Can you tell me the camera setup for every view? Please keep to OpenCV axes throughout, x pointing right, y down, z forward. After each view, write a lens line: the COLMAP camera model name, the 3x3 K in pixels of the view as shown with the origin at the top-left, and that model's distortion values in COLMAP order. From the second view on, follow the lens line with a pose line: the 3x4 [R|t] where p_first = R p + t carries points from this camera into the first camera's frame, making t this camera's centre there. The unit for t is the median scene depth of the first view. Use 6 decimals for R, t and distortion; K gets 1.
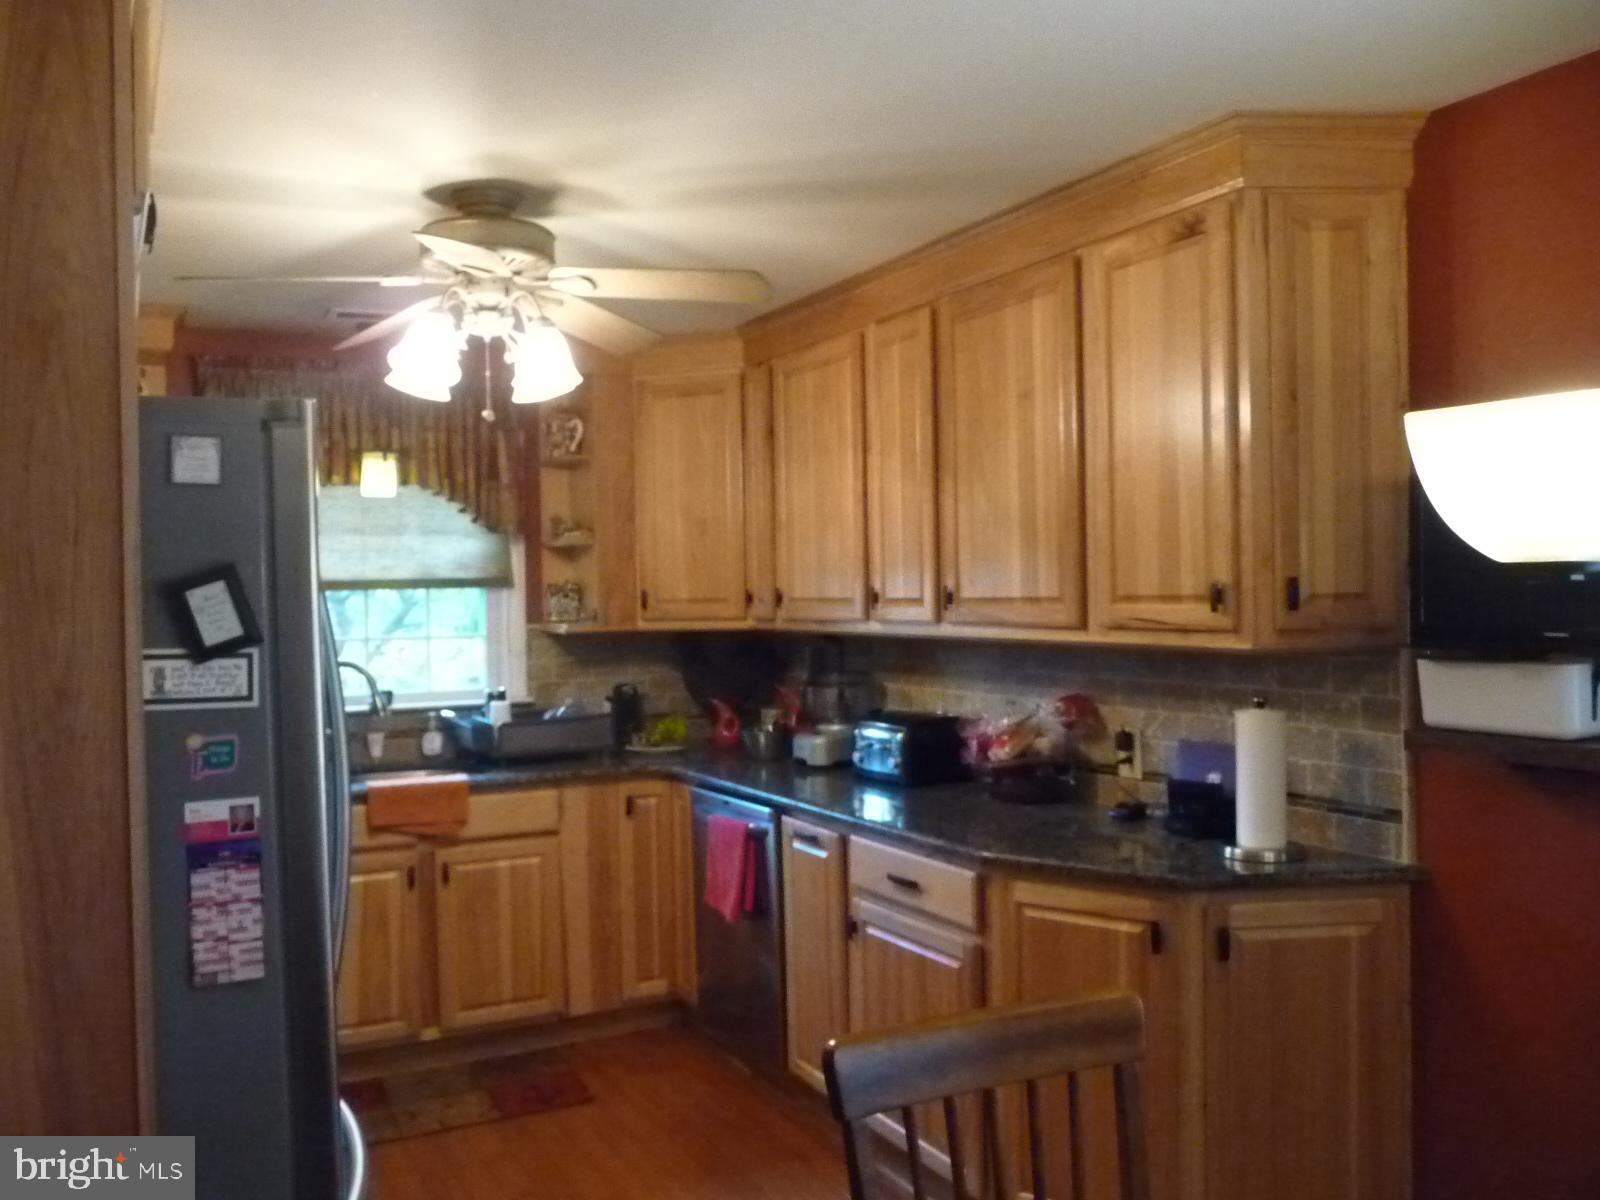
lens RADIAL K [[1344.3, 0, 774.2], [0, 1344.3, 609.8], [0, 0, 1]] dist [-0.046387, 0.044171]
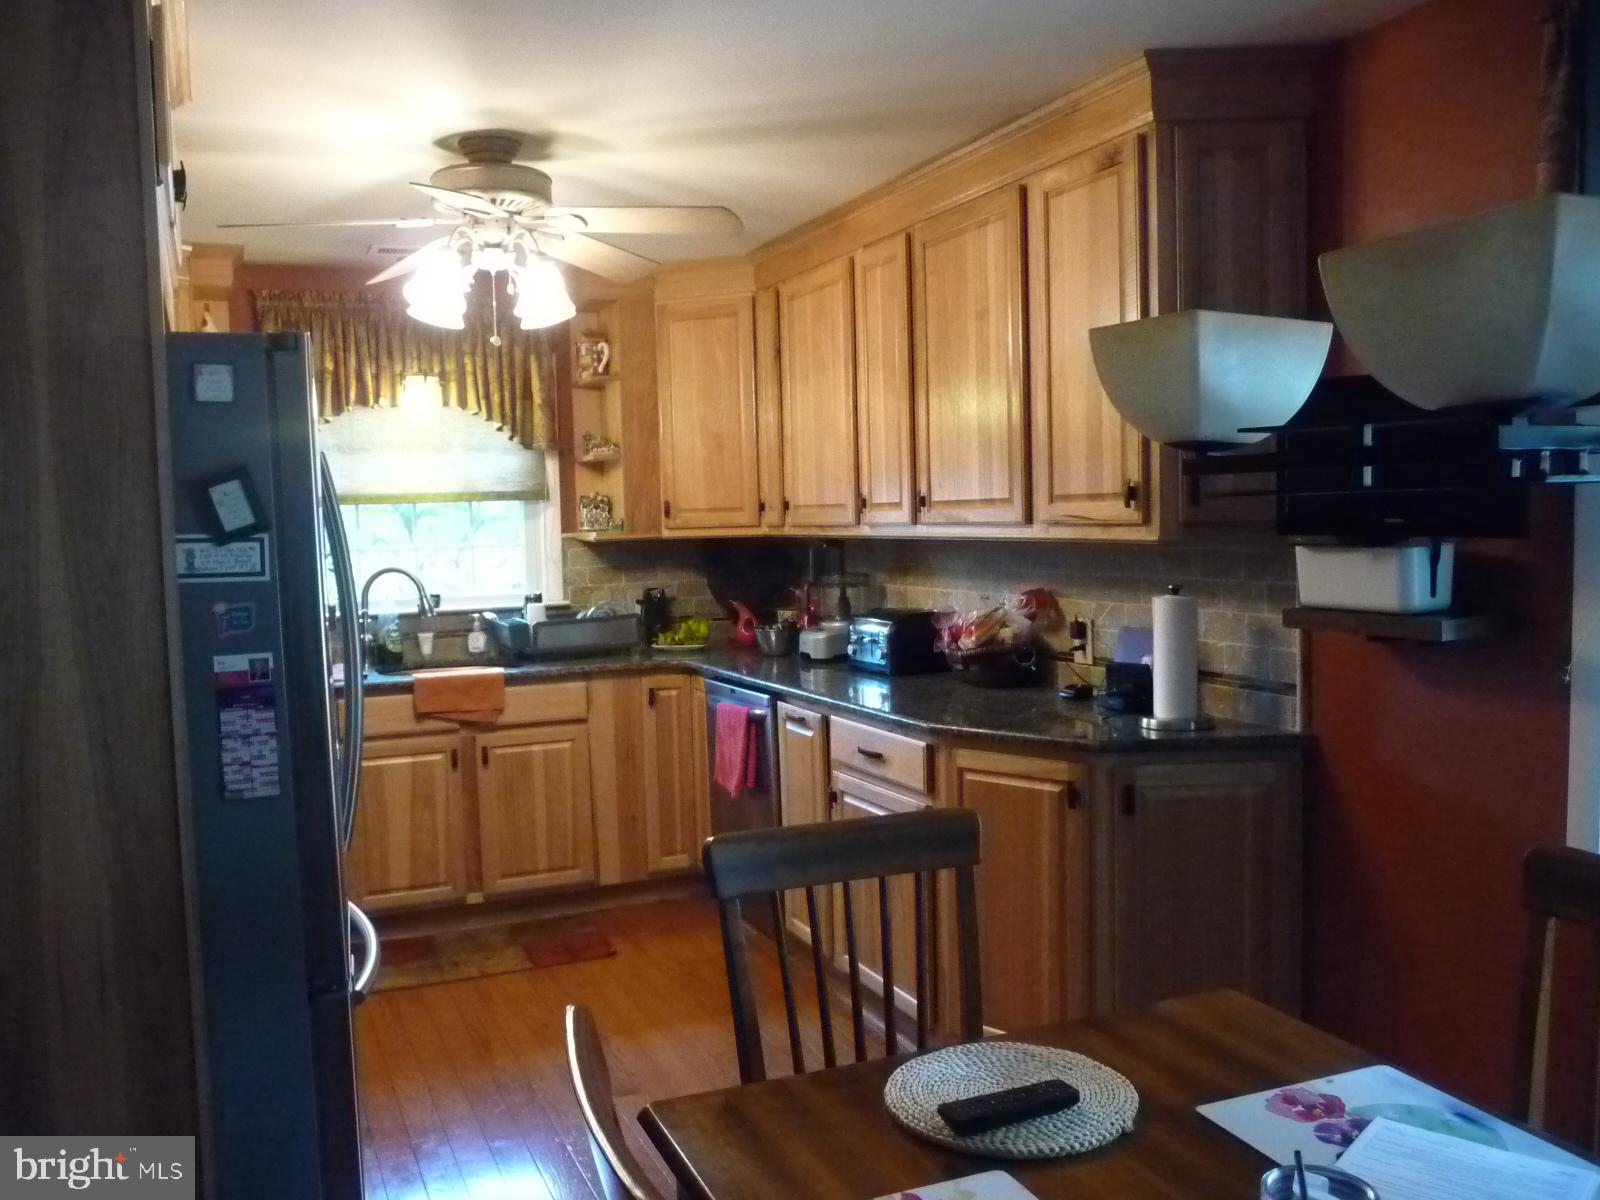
lens RADIAL K [[1344.3, 0, 776.5], [0, 1344.3, 614.7], [0, 0, 1]] dist [-0.046387, 0.044171]
pose [[0.997946, -0.004063, -0.063927, 0.070693], [0.008014, 0.998064, 0.061674, 0.012985], [0.063553, -0.062059, 0.996047, -0.092544]]
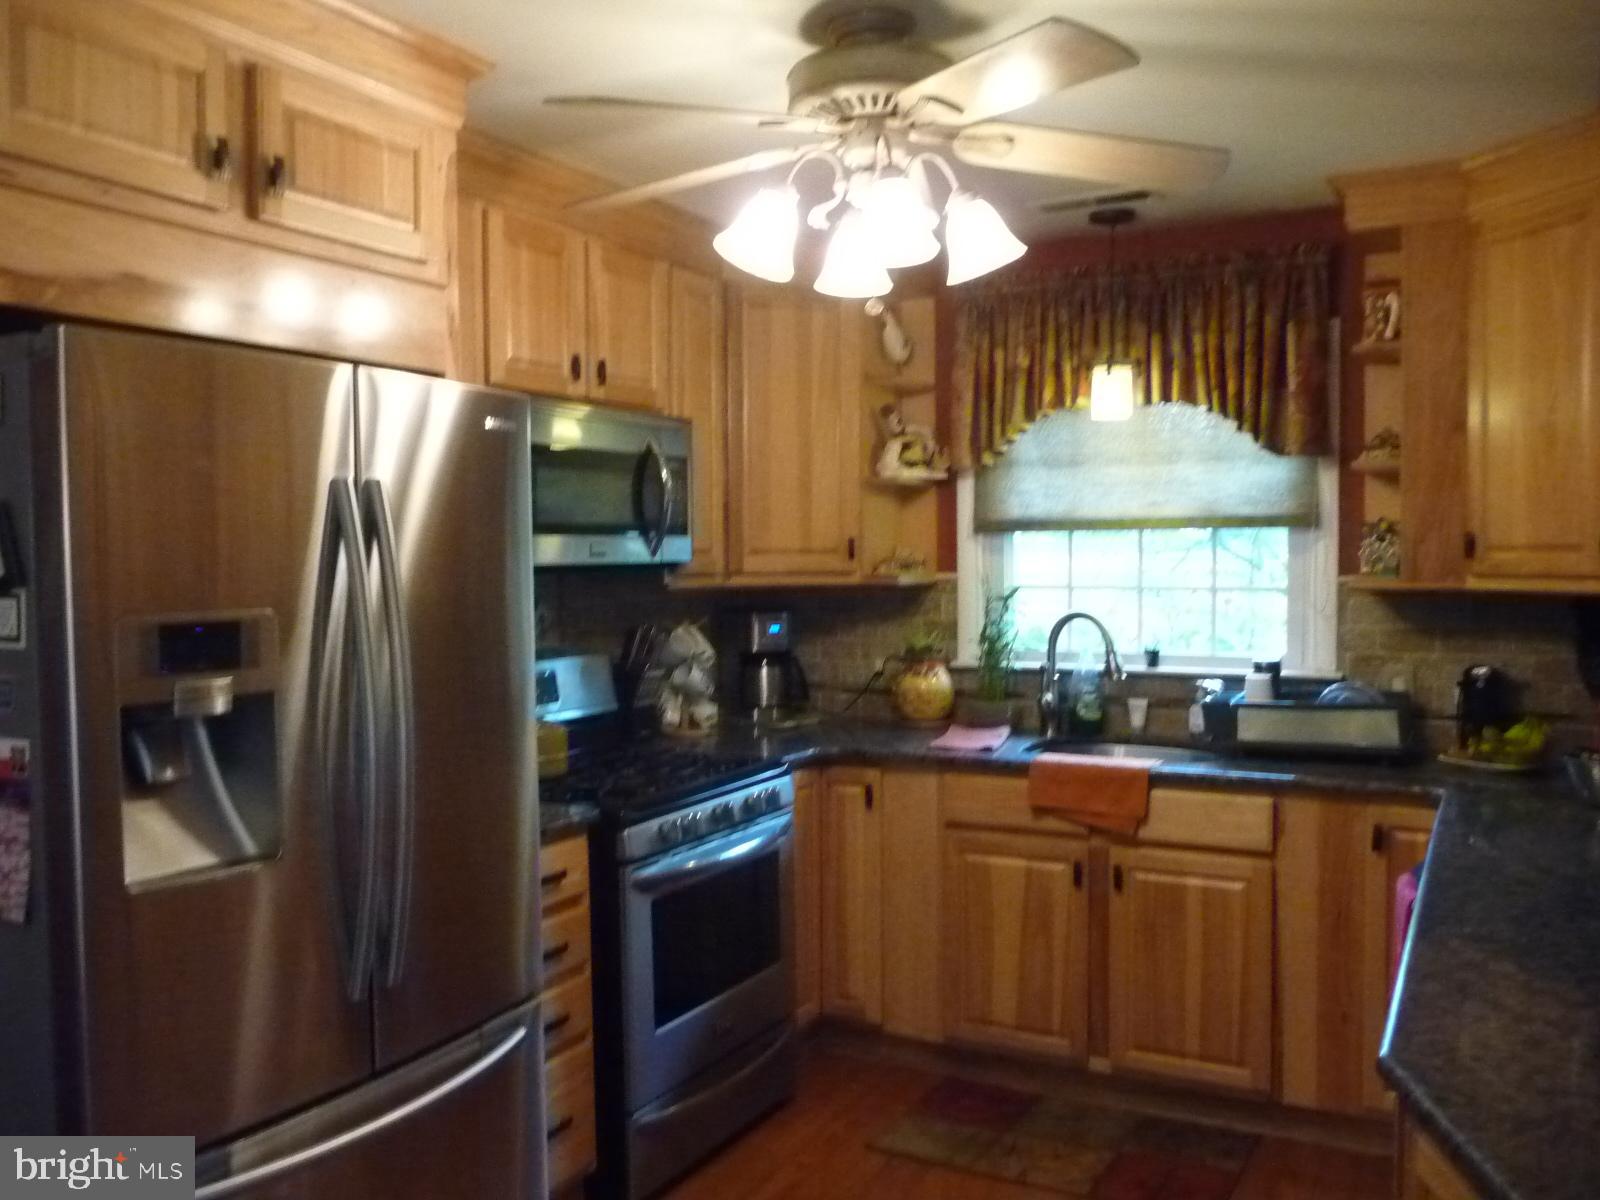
lens RADIAL K [[1344.3, 0, 773.5], [0, 1344.3, 605.8], [0, 0, 1]] dist [-0.046387, 0.044171]
pose [[0.569810, 0.048297, -0.820356, 0.305184], [-0.013638, 0.998690, 0.049324, -0.006252], [0.821663, -0.016918, 0.569722, 0.376584]]
